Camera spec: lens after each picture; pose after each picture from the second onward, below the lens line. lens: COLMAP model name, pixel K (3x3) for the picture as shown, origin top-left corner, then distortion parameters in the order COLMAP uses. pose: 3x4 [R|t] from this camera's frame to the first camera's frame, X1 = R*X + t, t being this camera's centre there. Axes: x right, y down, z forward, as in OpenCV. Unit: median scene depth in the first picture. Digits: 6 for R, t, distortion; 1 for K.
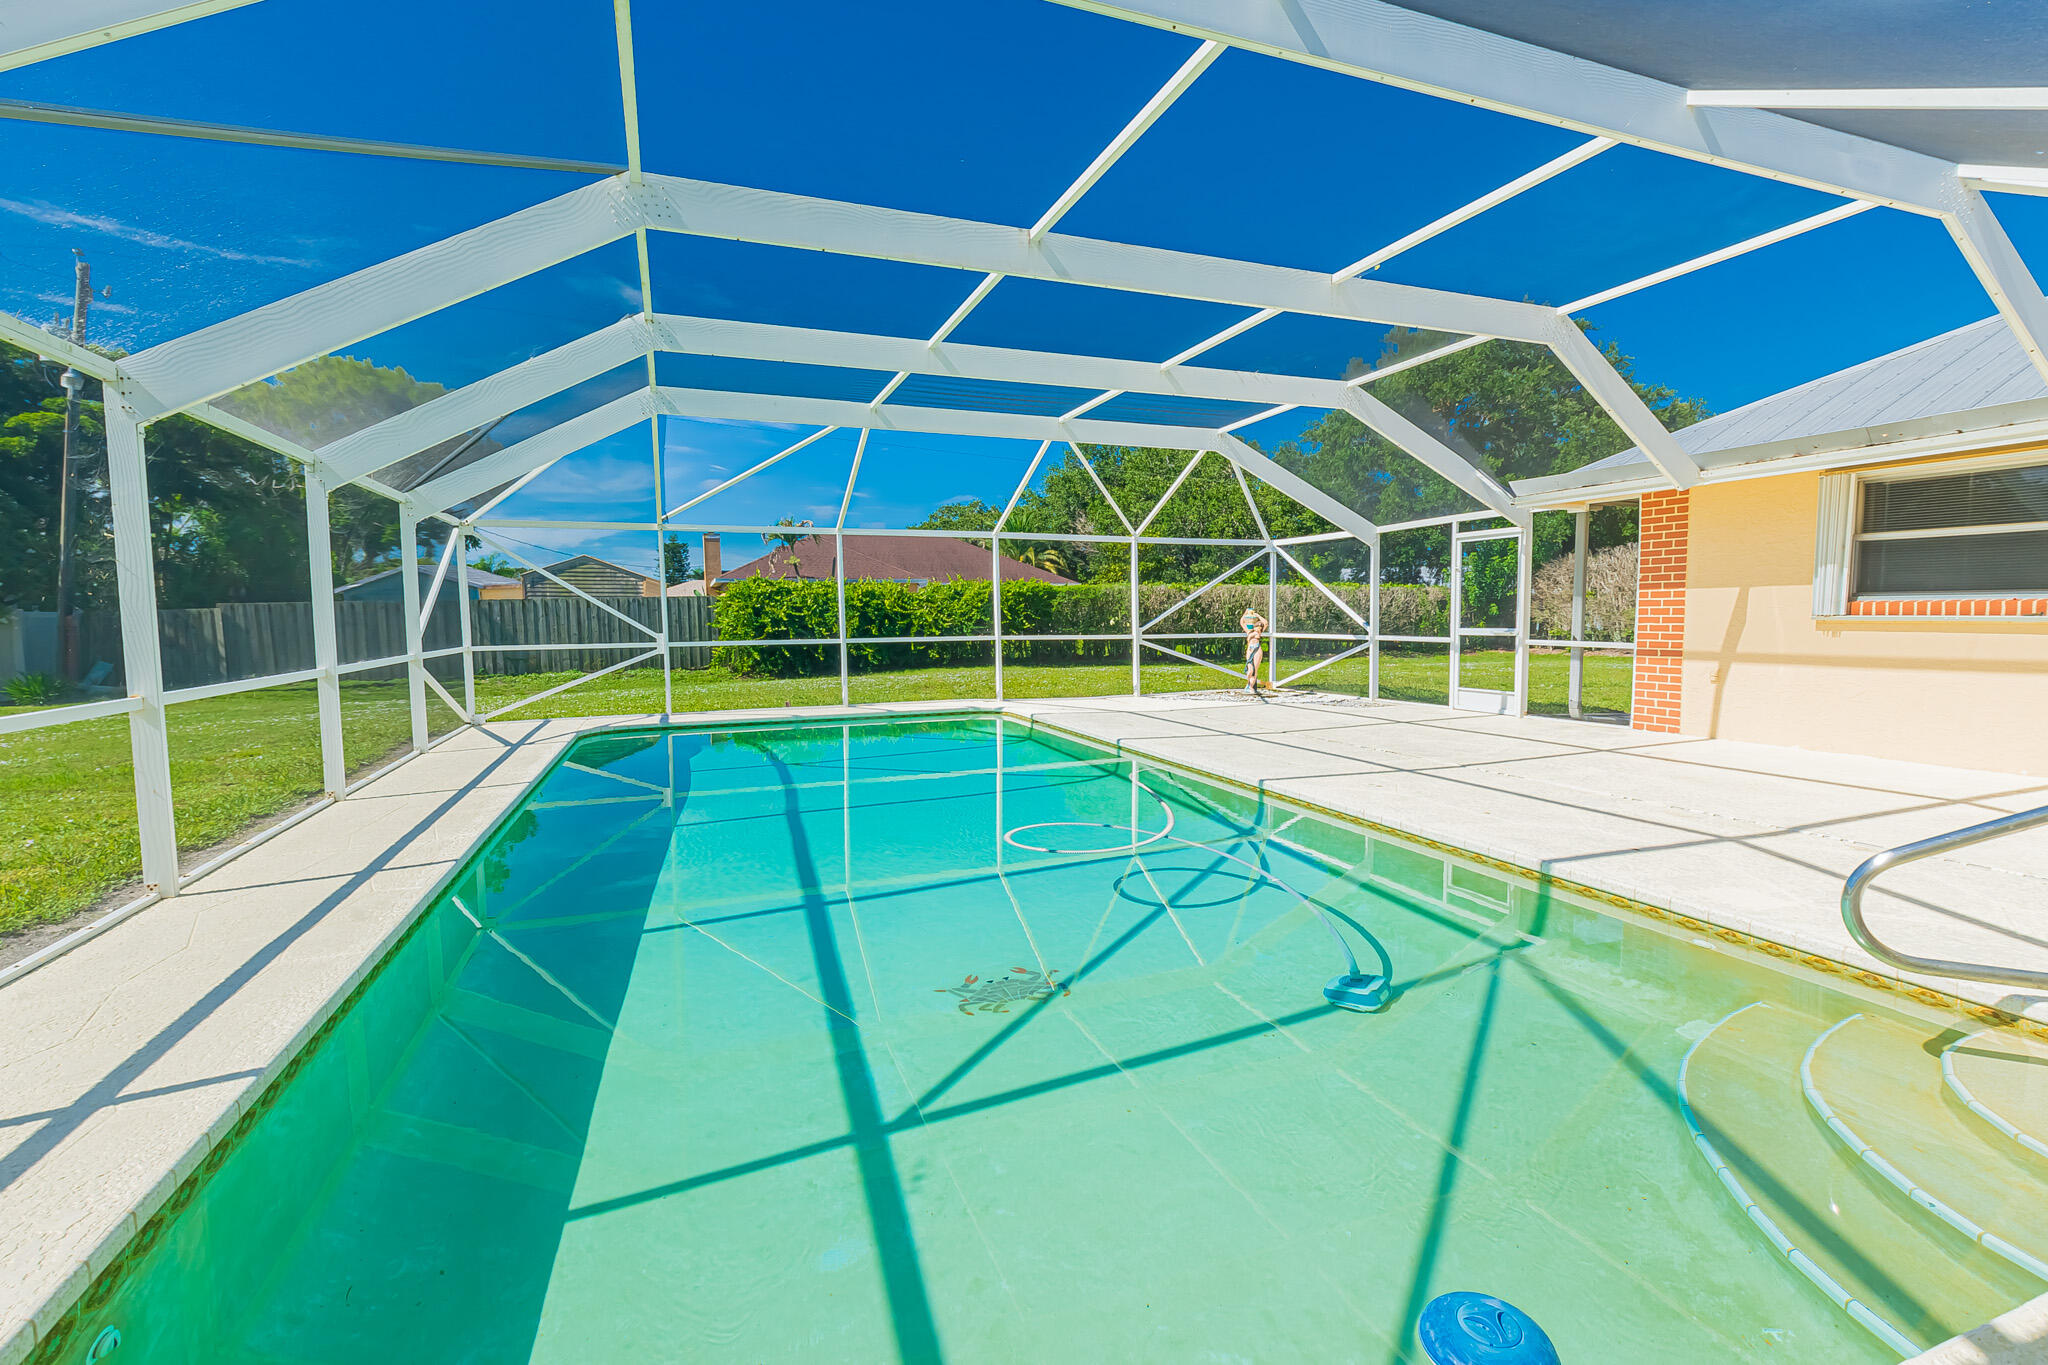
lens RADIAL K [[912.5, 0, 1034.5], [0, 912.5, 683.0], [0, 0, 1]] dist [-0.001227, -0.001079]
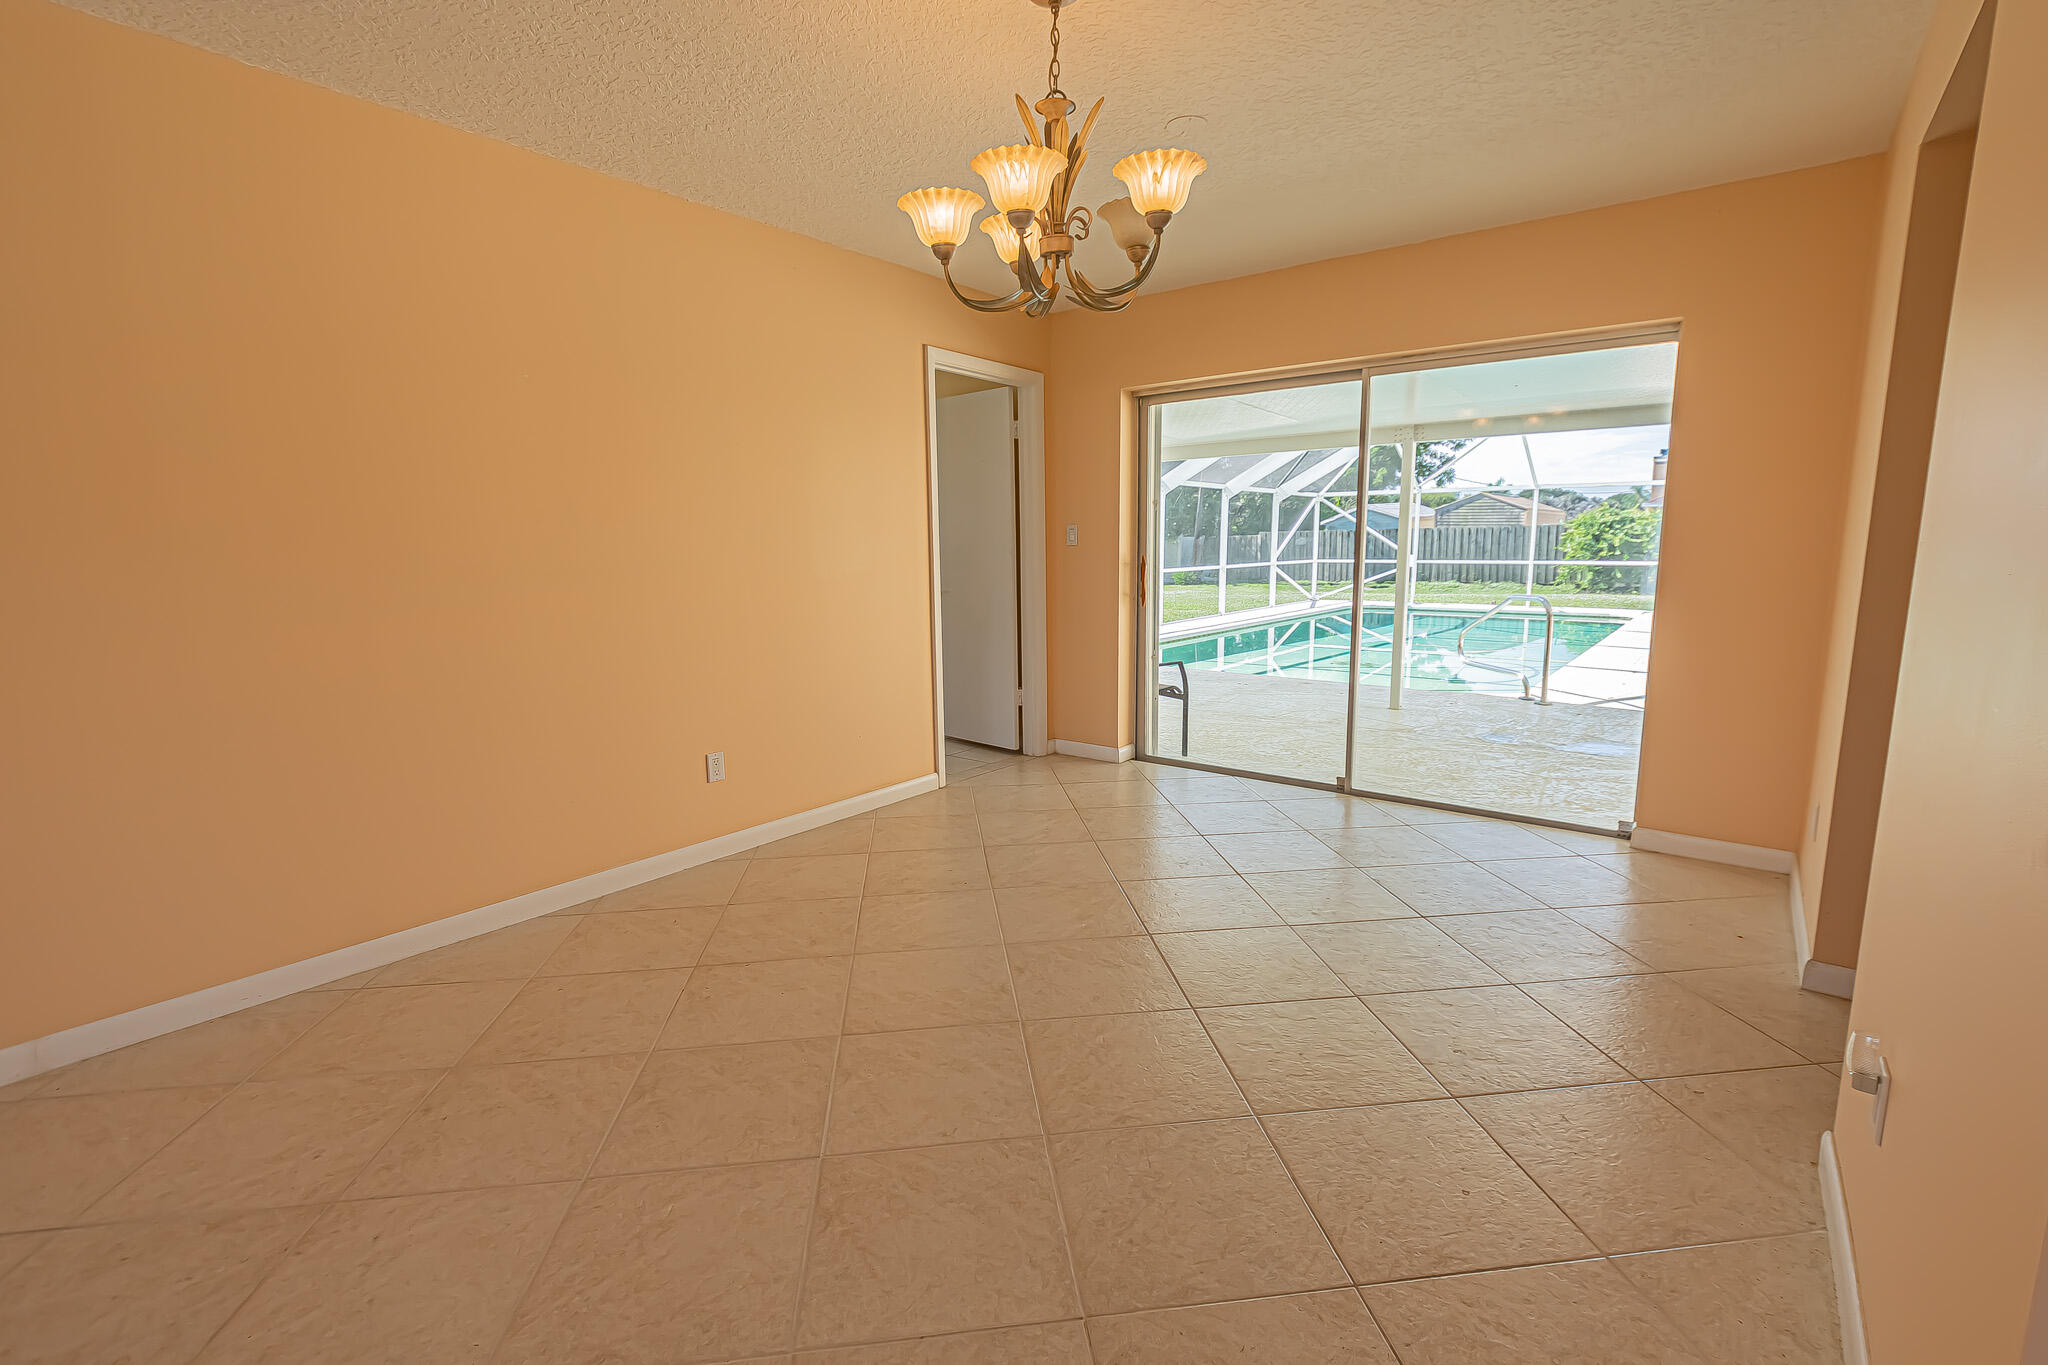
lens RADIAL K [[906.0, 0, 1033.2], [0, 906.0, 681.1], [0, 0, 1]] dist [0.002077, -0.000215]
pose [[0.514412, 0.139003, -0.846202, 0.649828], [-0.064788, 0.990255, 0.123281, 0.015706], [0.855092, -0.008594, 0.518405, -0.456391]]
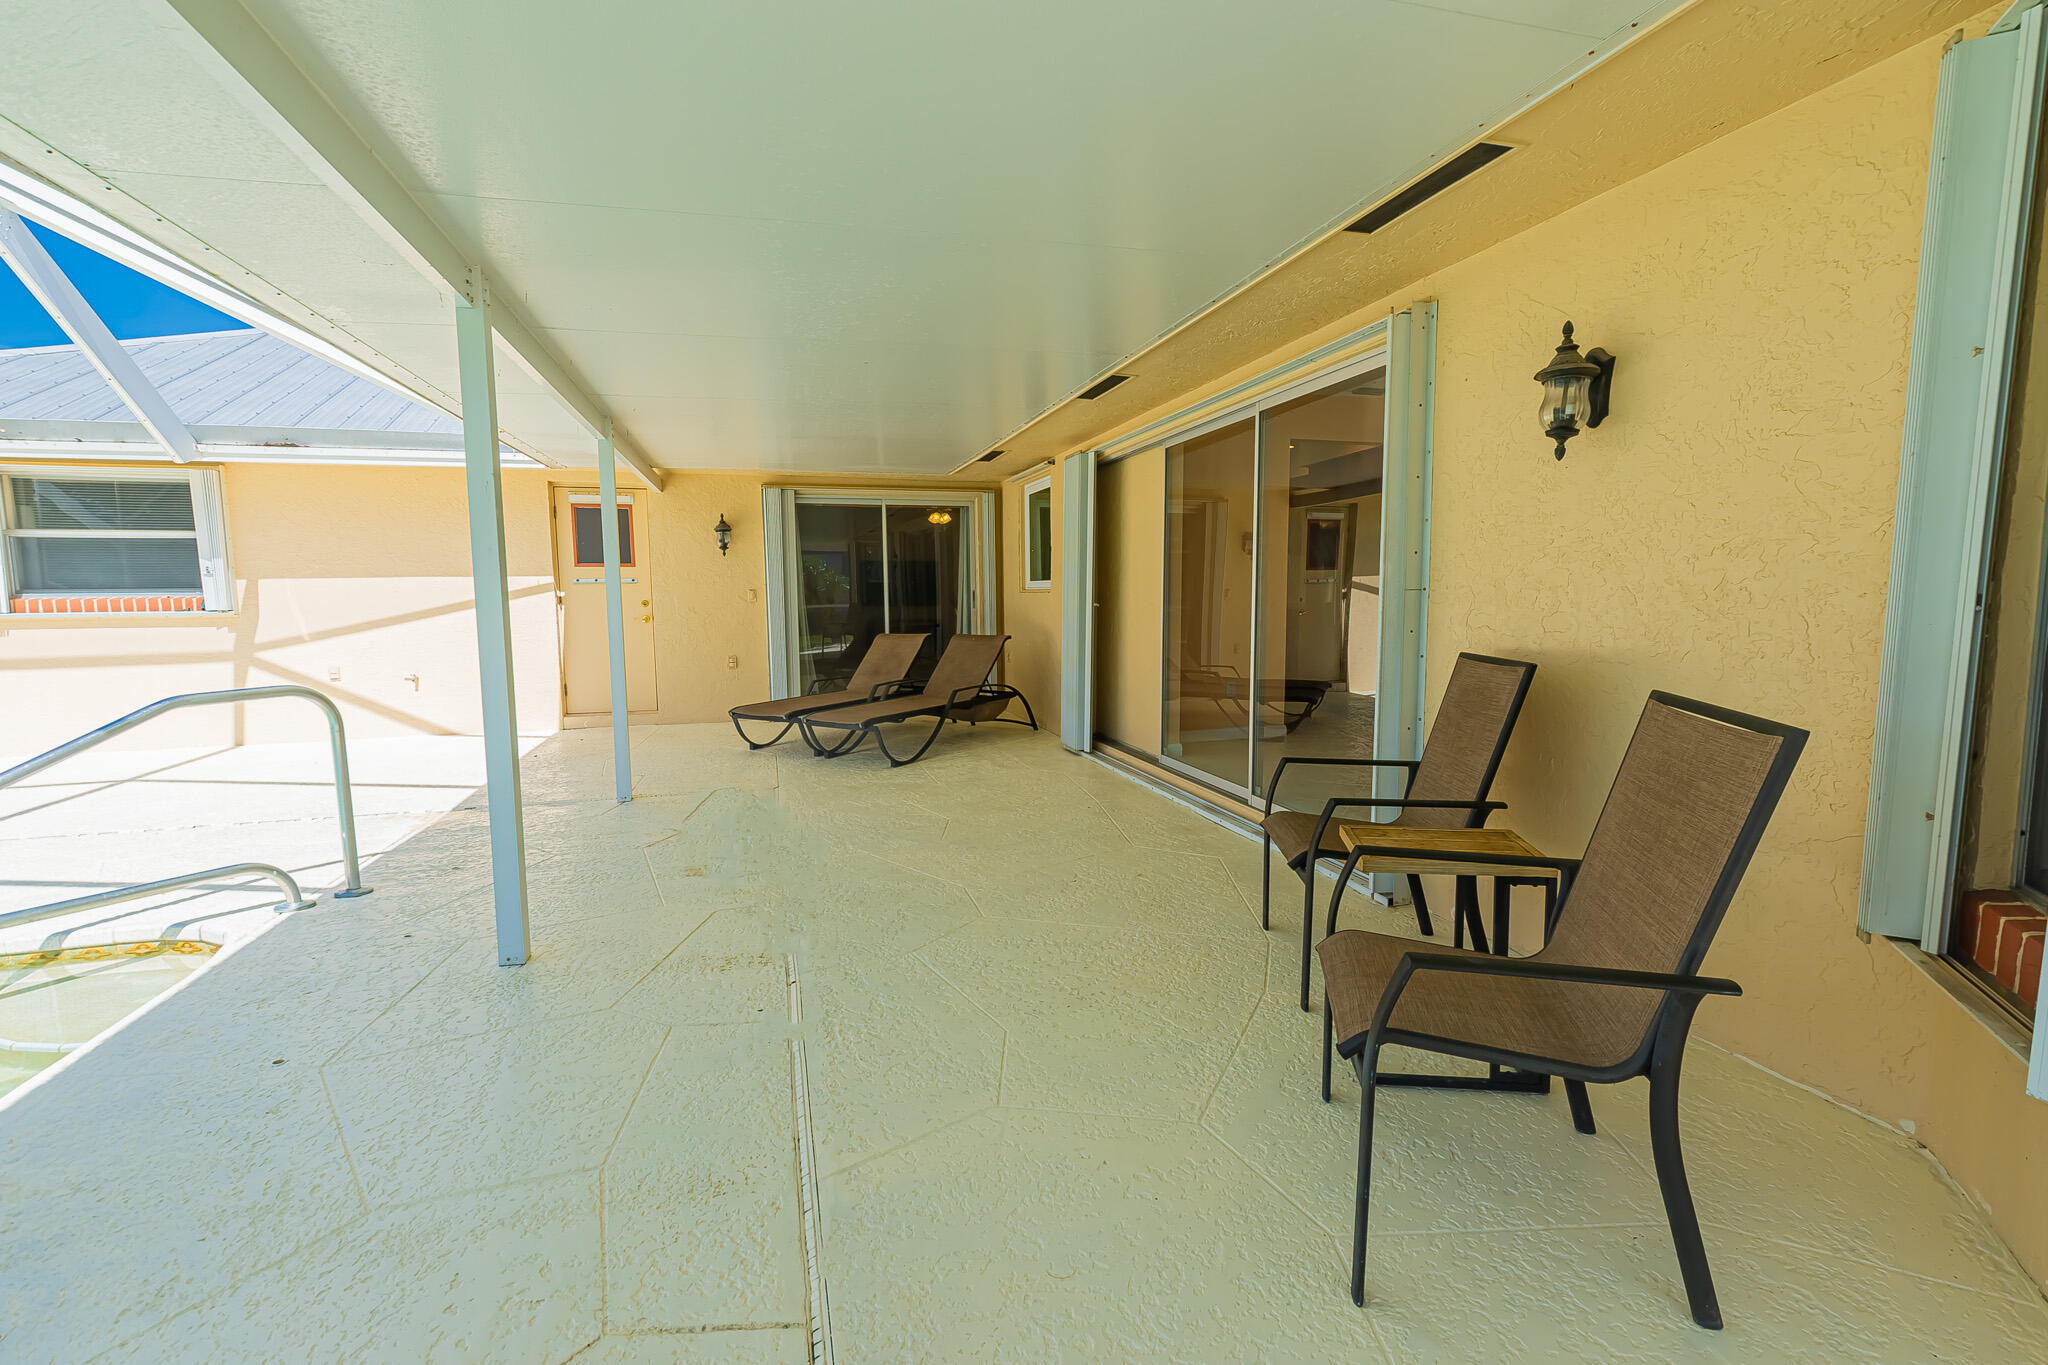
lens RADIAL K [[899.3, 0, 1033.2], [0, 899.3, 685.0], [0, 0, 1]] dist [-0.008463, 0.005552]
pose [[0.073844, -0.093247, 0.992901, 0.011332], [0.087211, 0.992409, 0.086715, 0.008047], [-0.993449, 0.080189, 0.081416, -0.091071]]
